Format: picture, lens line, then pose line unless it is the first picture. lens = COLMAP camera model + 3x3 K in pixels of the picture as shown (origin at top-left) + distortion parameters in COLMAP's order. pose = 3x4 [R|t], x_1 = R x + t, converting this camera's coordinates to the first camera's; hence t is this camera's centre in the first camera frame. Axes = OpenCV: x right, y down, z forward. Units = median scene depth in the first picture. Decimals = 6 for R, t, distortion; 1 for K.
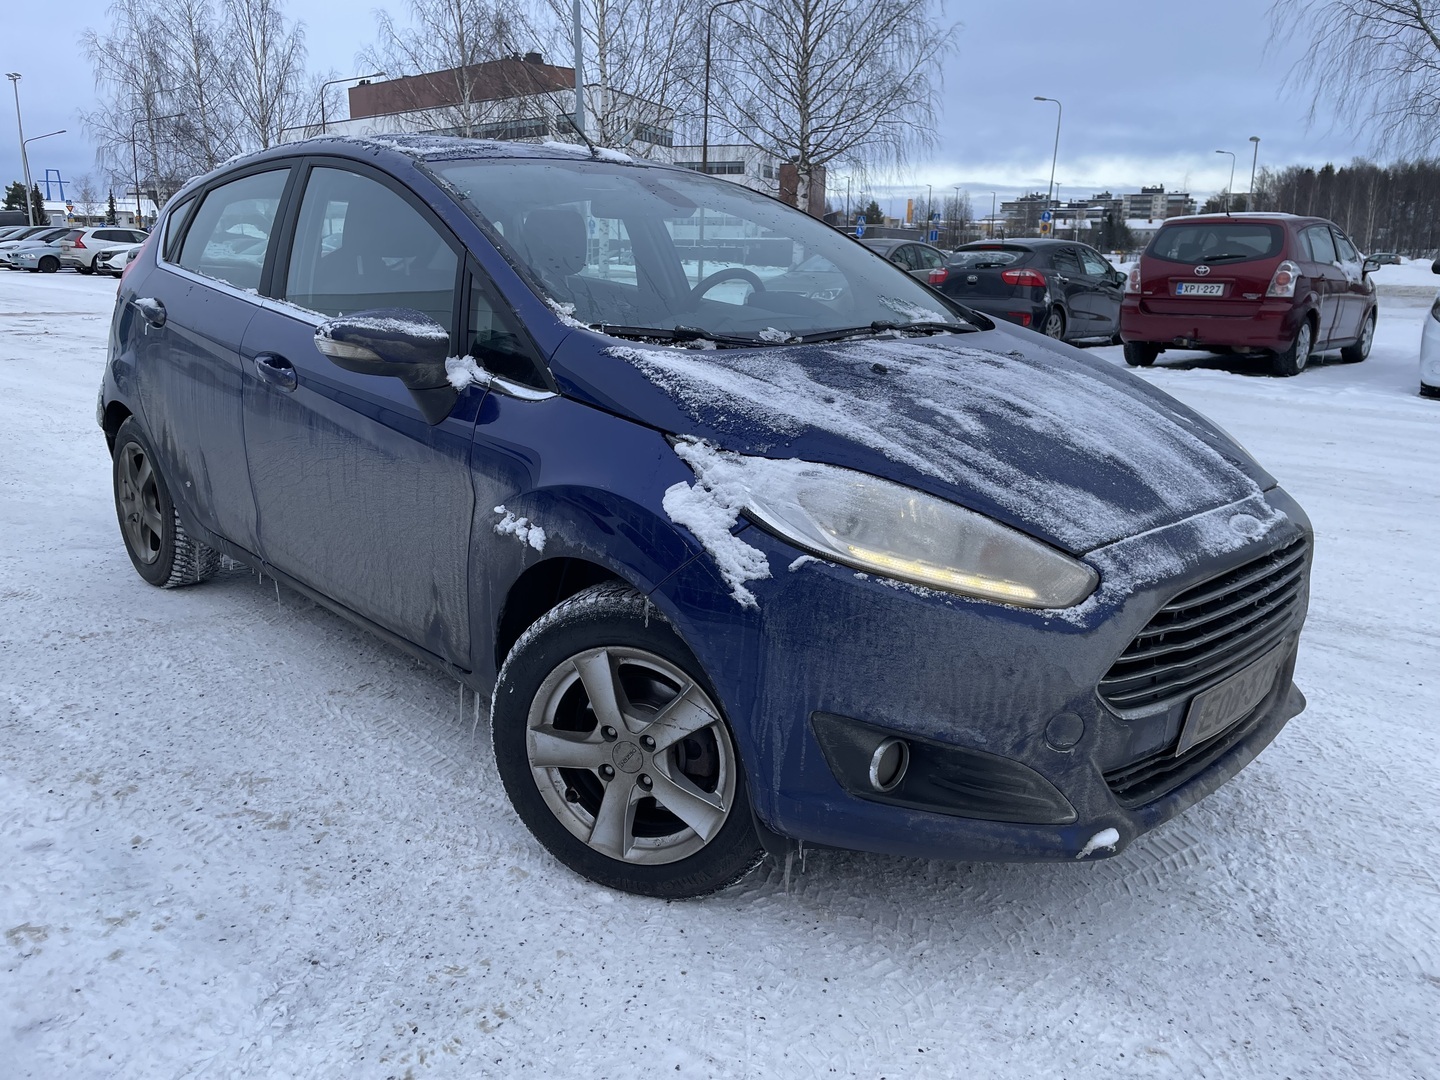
lens RADIAL K [[1095.2, 0, 719.0], [0, 1095.2, 531.1], [0, 0, 1]] dist [0.087774, -0.119071]
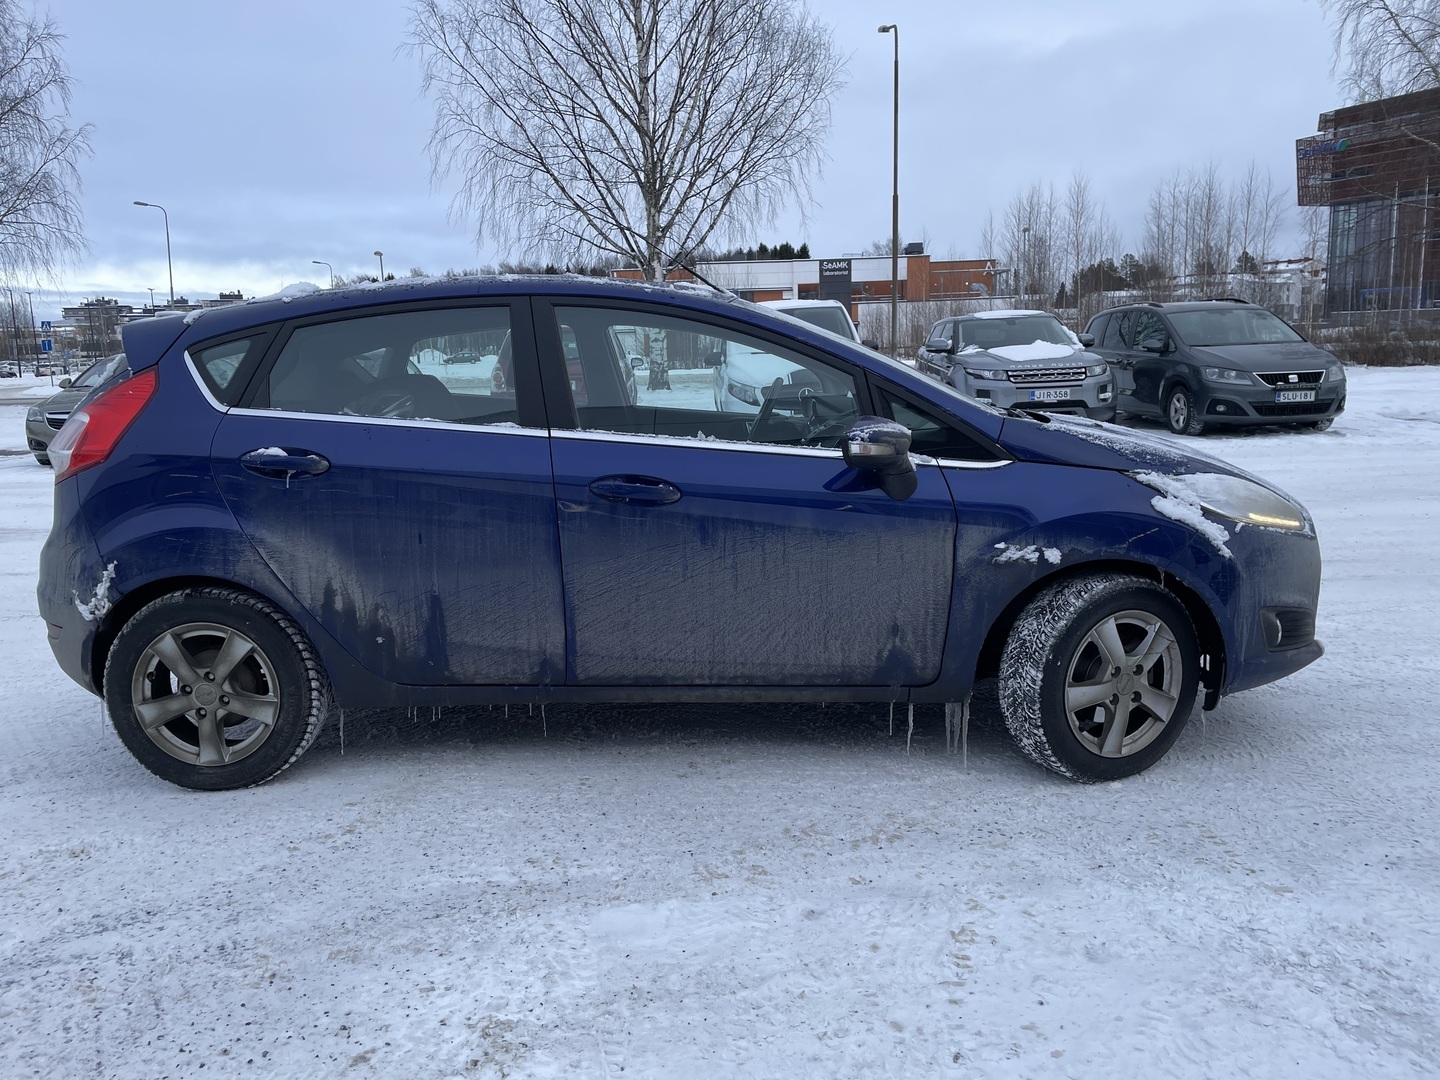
lens RADIAL K [[1095.2, 0, 719.0], [0, 1095.2, 531.1], [0, 0, 1]] dist [0.087774, -0.119071]
pose [[0.710623, -0.147597, 0.687917, -1.436747], [0.207910, 0.978136, -0.004907, -0.107107], [-0.672152, 0.146512, 0.725773, 0.218254]]
